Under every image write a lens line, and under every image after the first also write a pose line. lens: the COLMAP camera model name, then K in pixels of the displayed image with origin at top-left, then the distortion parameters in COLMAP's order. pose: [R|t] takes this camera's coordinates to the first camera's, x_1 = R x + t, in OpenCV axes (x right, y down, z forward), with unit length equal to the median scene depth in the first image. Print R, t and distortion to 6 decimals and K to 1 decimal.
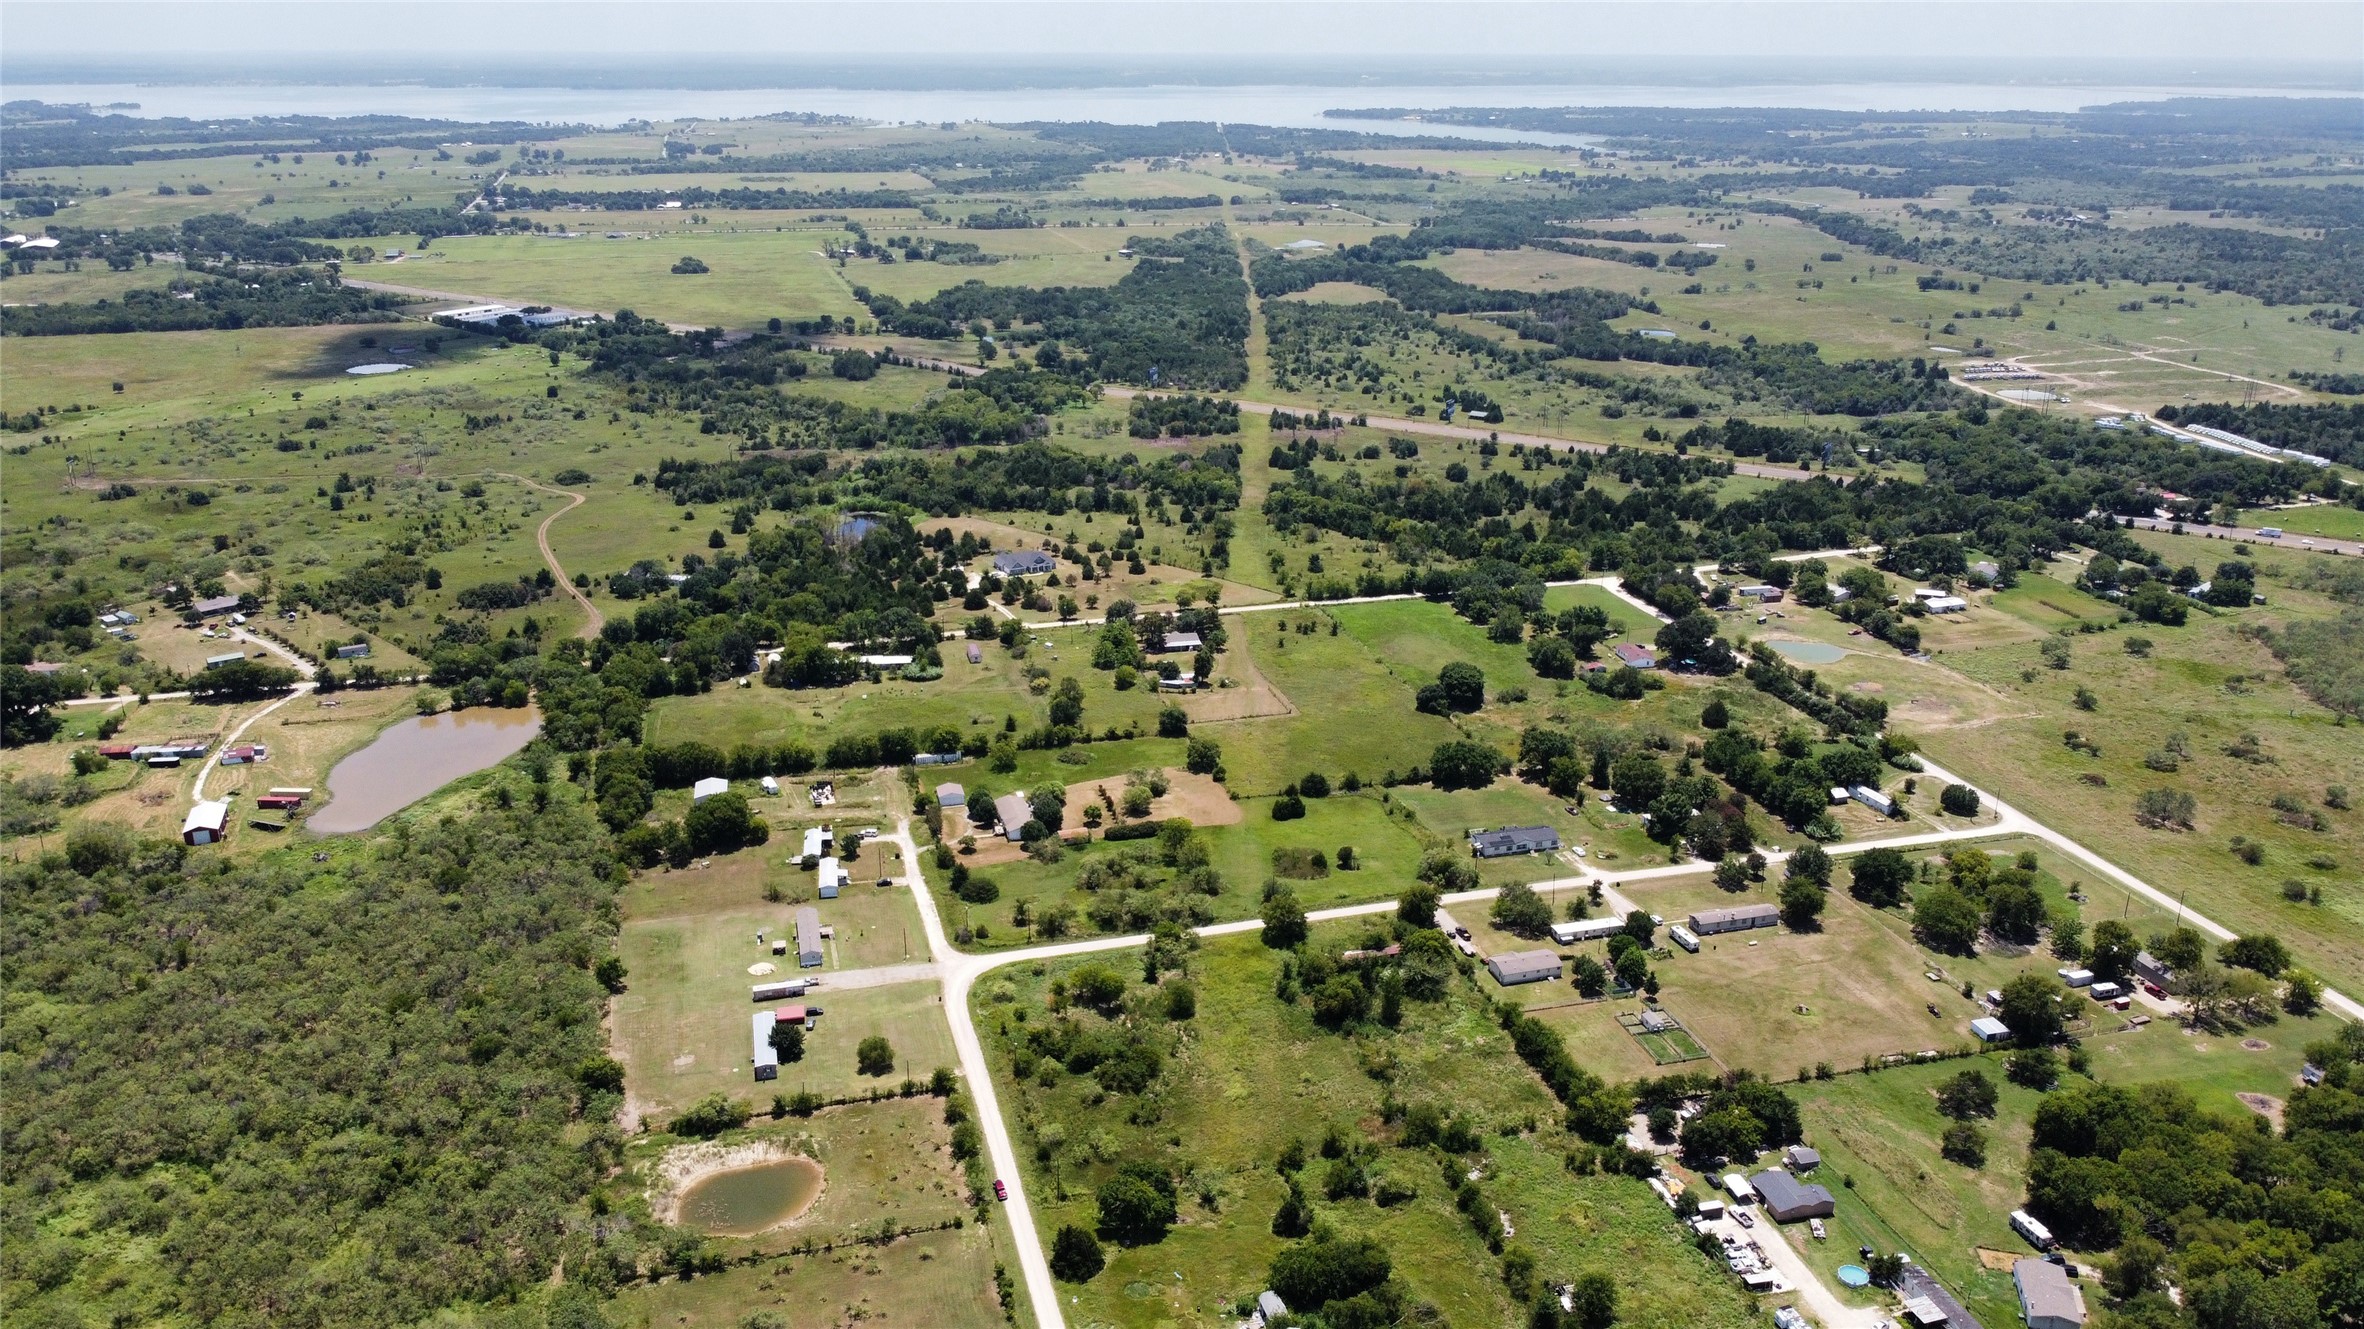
lens RADIAL K [[1798.8, 0, 1182.0], [0, 1798.8, 664.5], [0, 0, 1]] dist [0.001689, -0.002900]
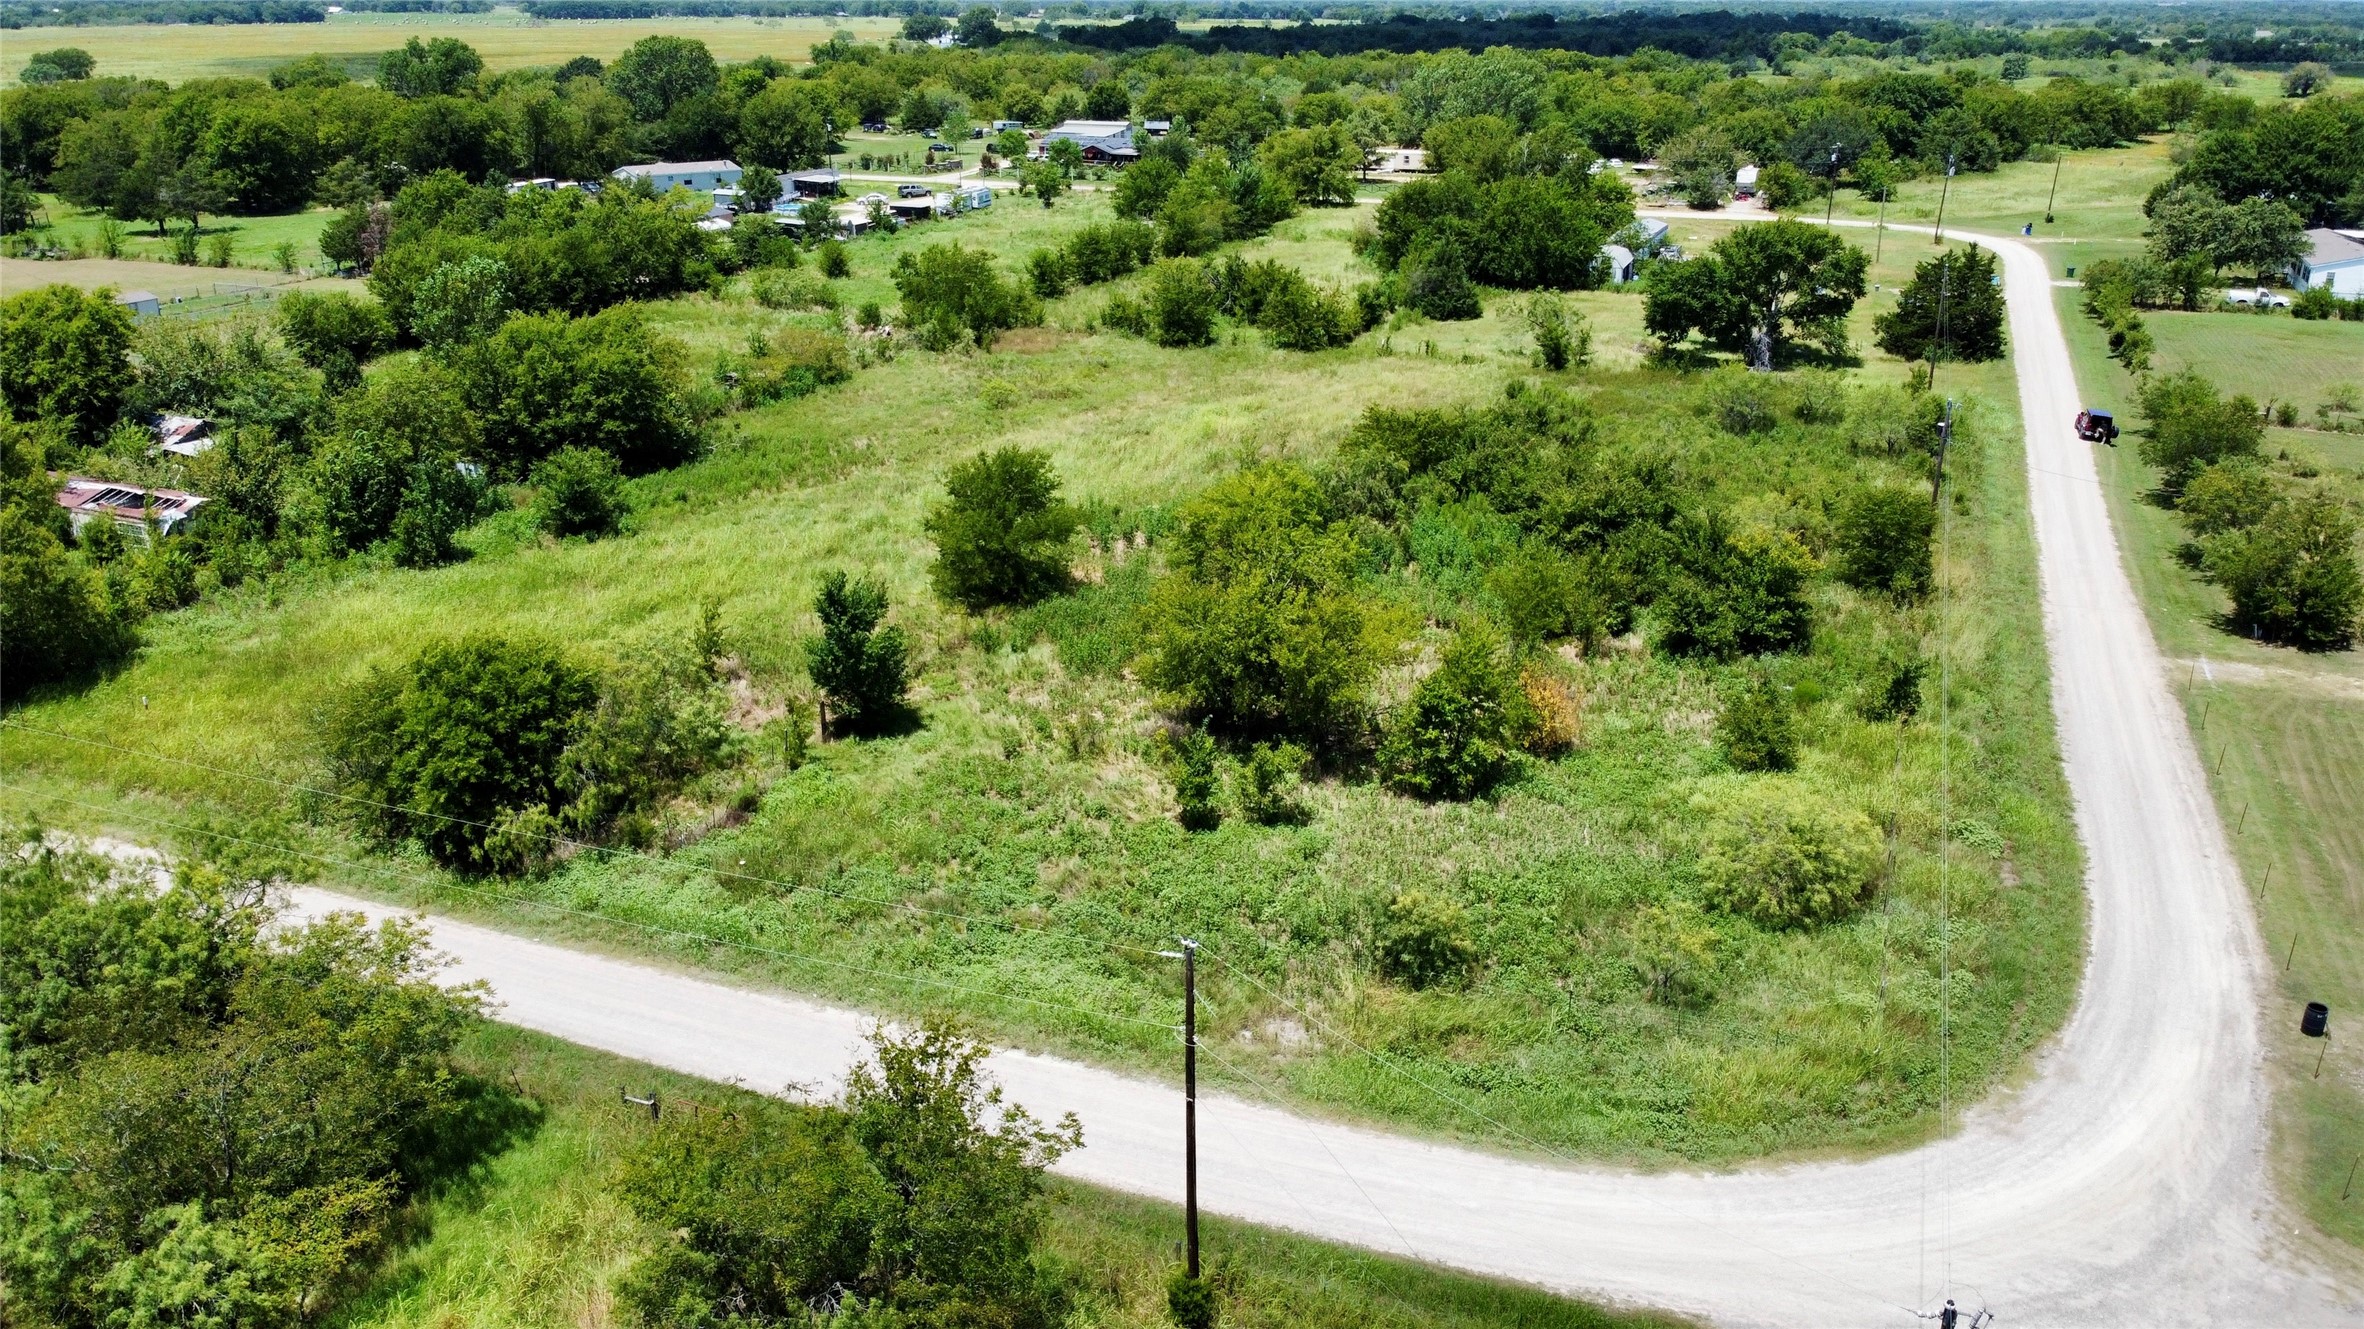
lens RADIAL K [[1792.1, 0, 1173.7], [0, 1792.1, 669.0], [0, 0, 1]] dist [-0.000020, -0.002411]
pose [[-0.794991, -0.216999, 0.566481, -0.149112], [0.198190, 0.789674, 0.580634, 0.087058], [-0.573332, 0.573870, -0.584777, 1.201114]]
